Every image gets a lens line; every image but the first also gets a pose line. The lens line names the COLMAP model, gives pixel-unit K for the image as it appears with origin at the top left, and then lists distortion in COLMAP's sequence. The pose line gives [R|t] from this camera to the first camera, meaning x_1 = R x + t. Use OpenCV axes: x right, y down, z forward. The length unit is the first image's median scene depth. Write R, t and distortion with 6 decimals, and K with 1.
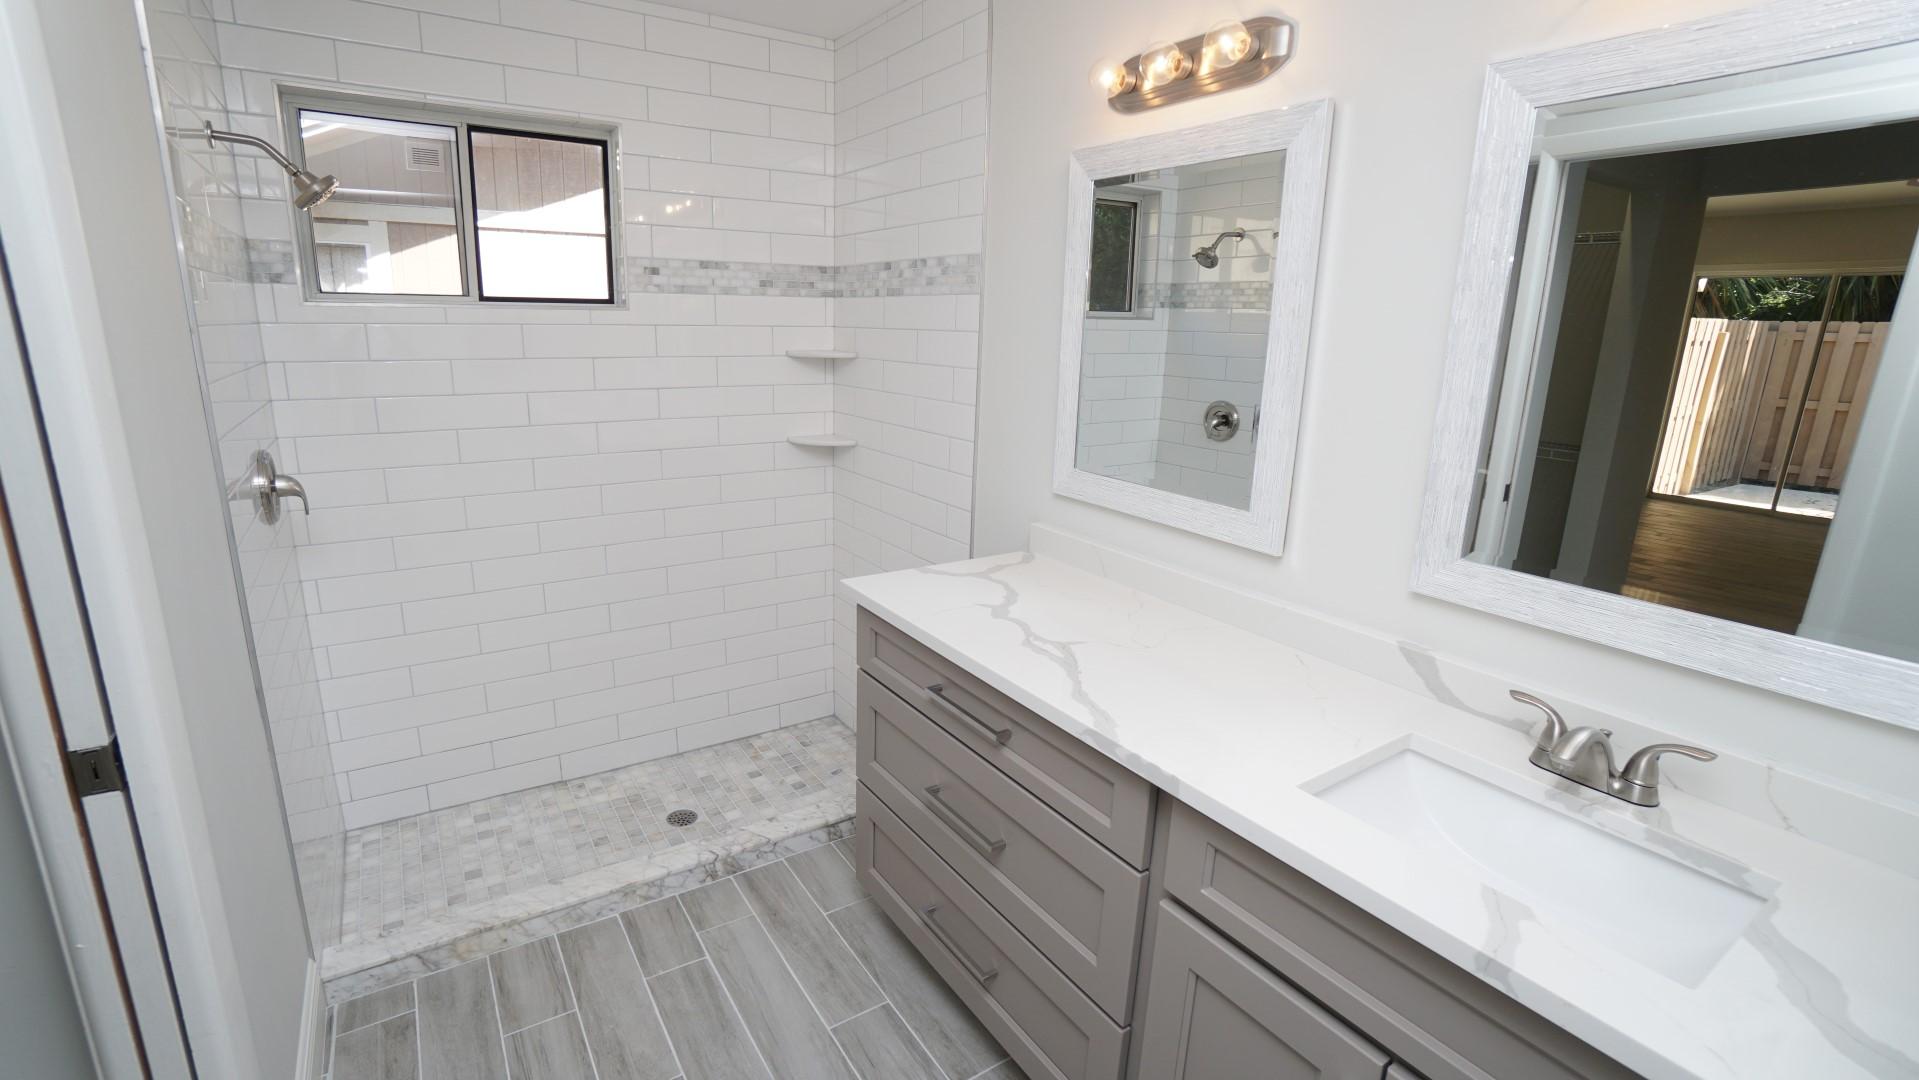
lens RADIAL K [[844.7, 0, 930.7], [0, 844.7, 528.4], [0, 0, 1]] dist [-0.064254, 0.023392]
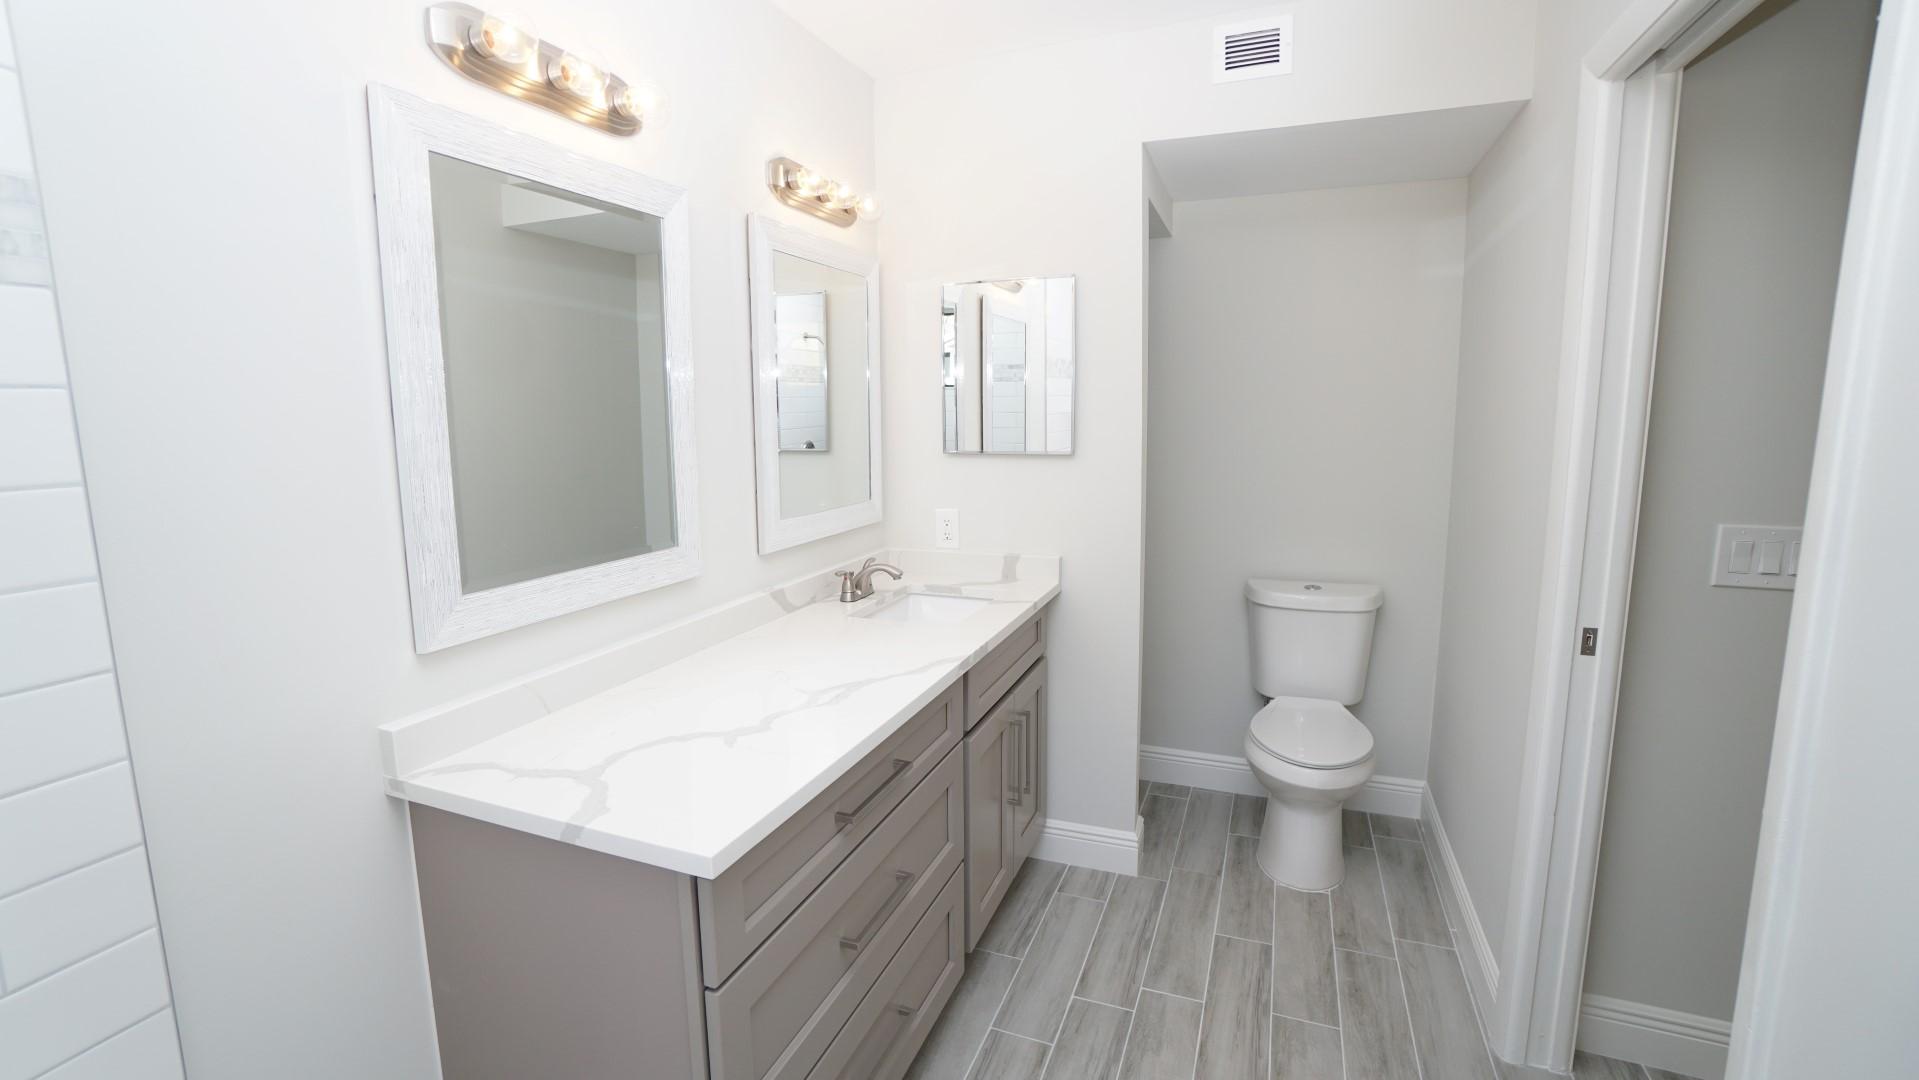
lens RADIAL K [[844.7, 0, 930.7], [0, 844.7, 528.4], [0, 0, 1]] dist [-0.064254, 0.023392]
pose [[-0.566479, -0.132210, 0.813401, -0.684177], [0.198243, 0.936197, 0.290233, -0.295999], [-0.799876, 0.325662, -0.504126, 1.302436]]
